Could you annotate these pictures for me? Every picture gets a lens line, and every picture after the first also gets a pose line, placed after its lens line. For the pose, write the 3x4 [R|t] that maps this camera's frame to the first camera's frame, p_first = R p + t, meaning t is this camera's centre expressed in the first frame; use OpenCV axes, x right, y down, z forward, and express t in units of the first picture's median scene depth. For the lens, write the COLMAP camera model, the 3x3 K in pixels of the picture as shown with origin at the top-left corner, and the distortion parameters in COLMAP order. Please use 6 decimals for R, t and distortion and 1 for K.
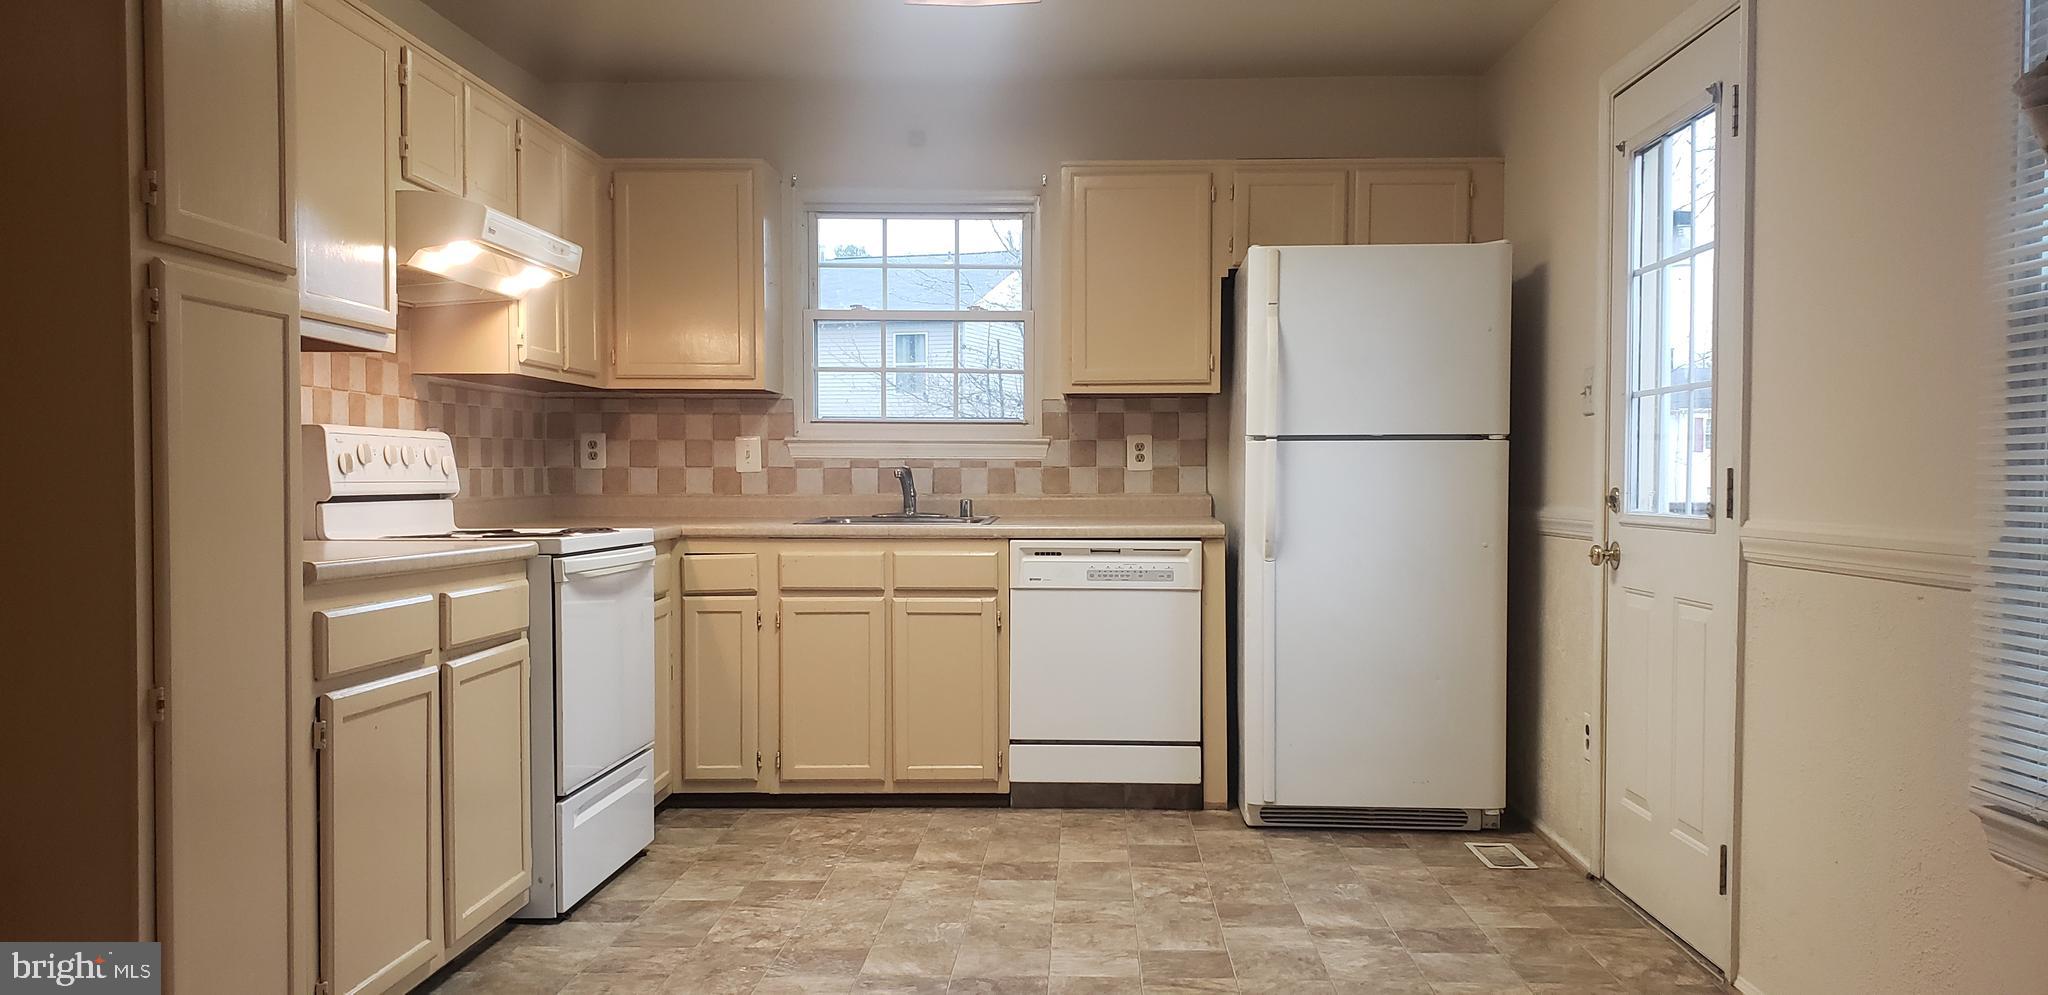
lens RADIAL K [[1577.5, 0, 1025.9], [0, 1577.5, 526.9], [0, 0, 1]] dist [0.314997, -0.002551]
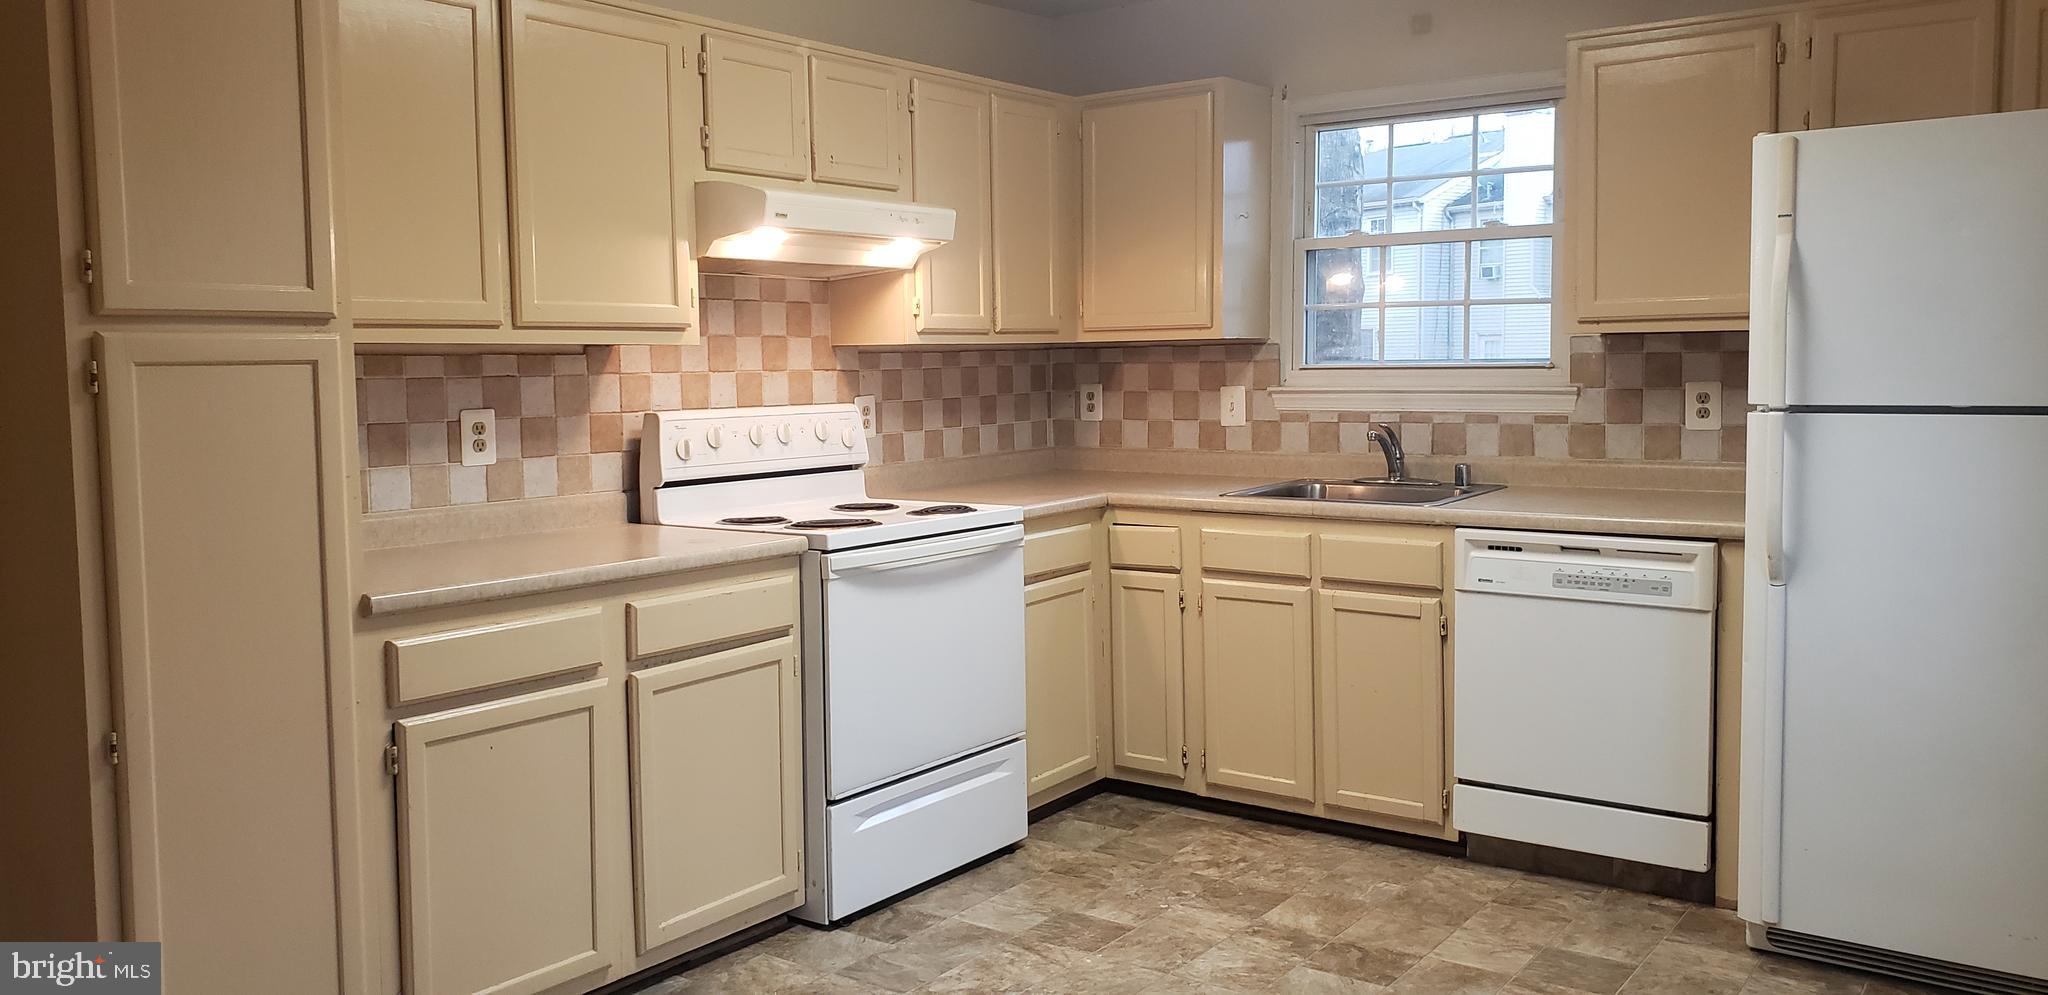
lens RADIAL K [[1578.3, 0, 1061.1], [0, 1578.3, 497.6], [0, 0, 1]] dist [0.263188, -0.531150]
pose [[0.845917, 0.037657, -0.531983, 0.249916], [-0.005032, 0.998023, 0.062645, -0.056326], [0.533291, -0.050315, 0.844434, 0.219573]]
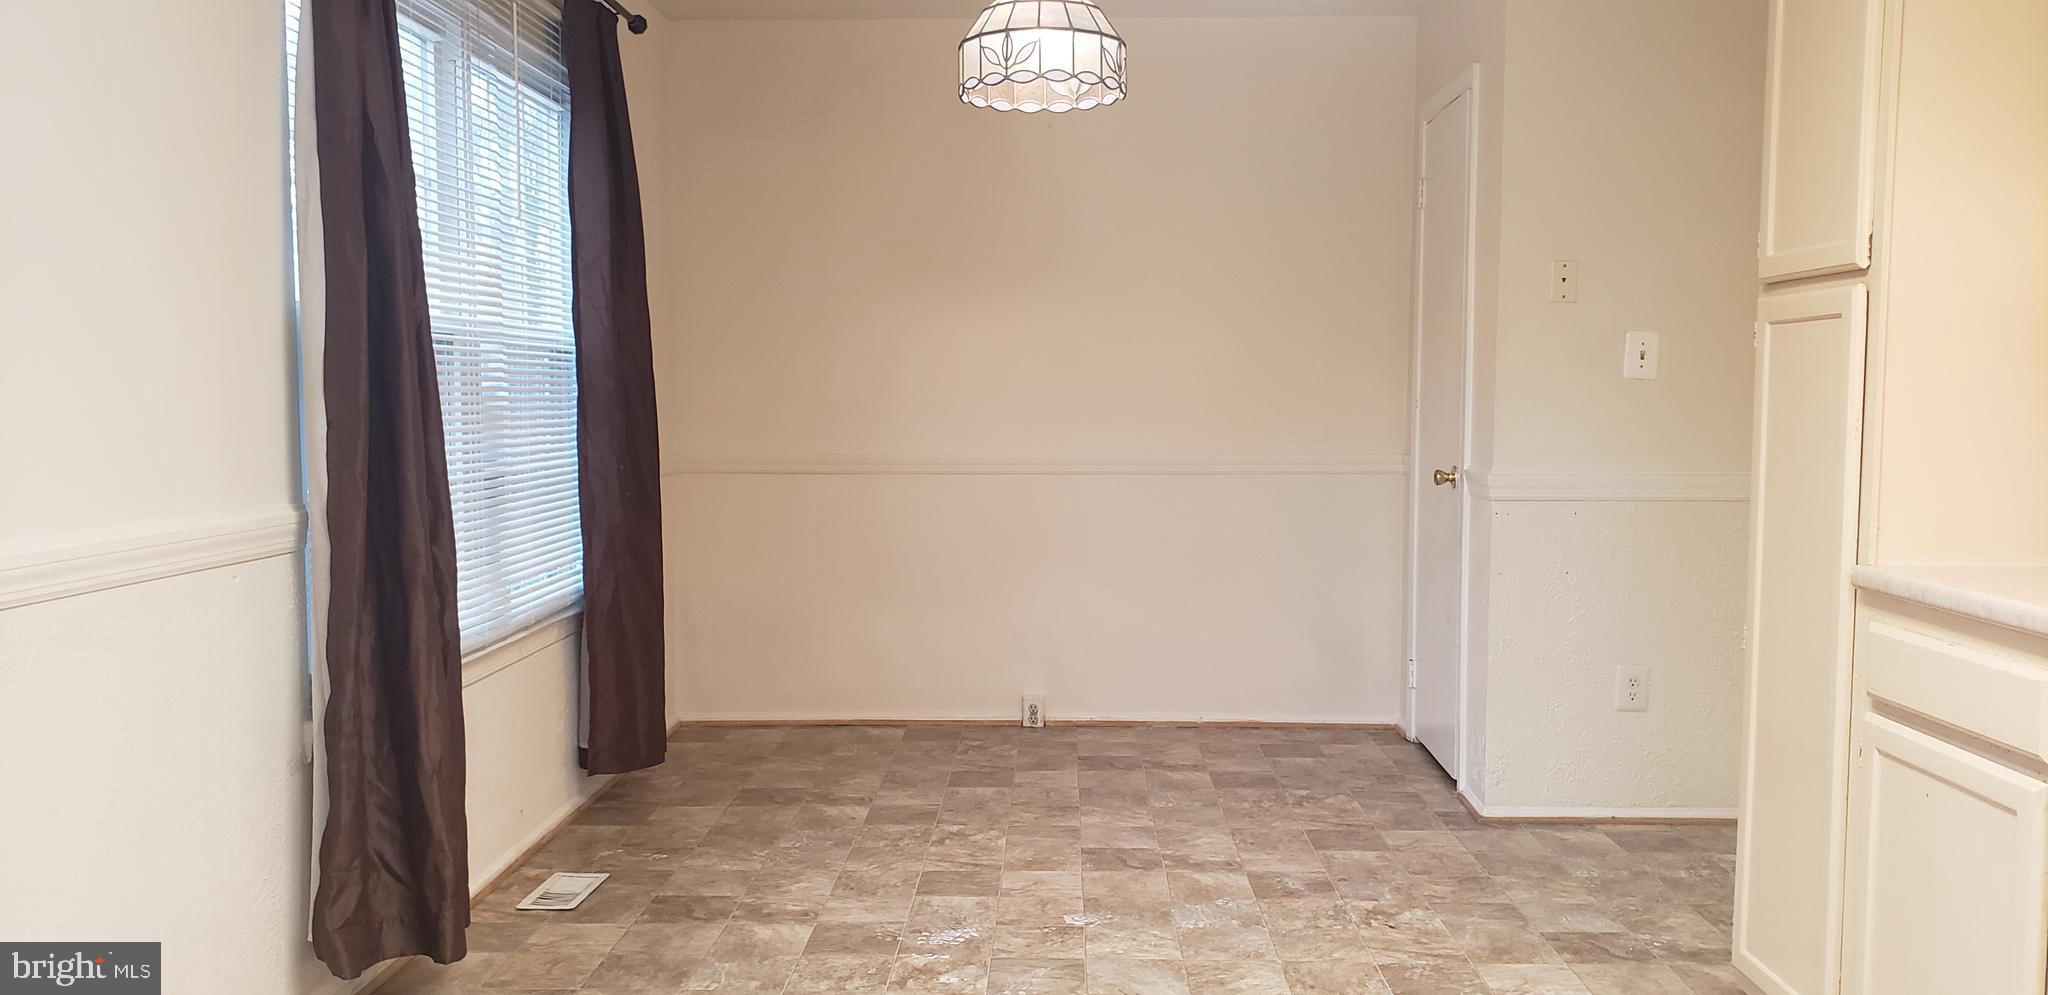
lens RADIAL K [[1578.3, 0, 1061.1], [0, 1578.3, 497.6], [0, 0, 1]] dist [0.263188, -0.531150]
pose [[-0.999174, -0.000350, -0.040634, 0.060615], [-0.004619, 0.994459, 0.105021, -0.082338], [0.040372, 0.105122, -0.993639, 1.652828]]
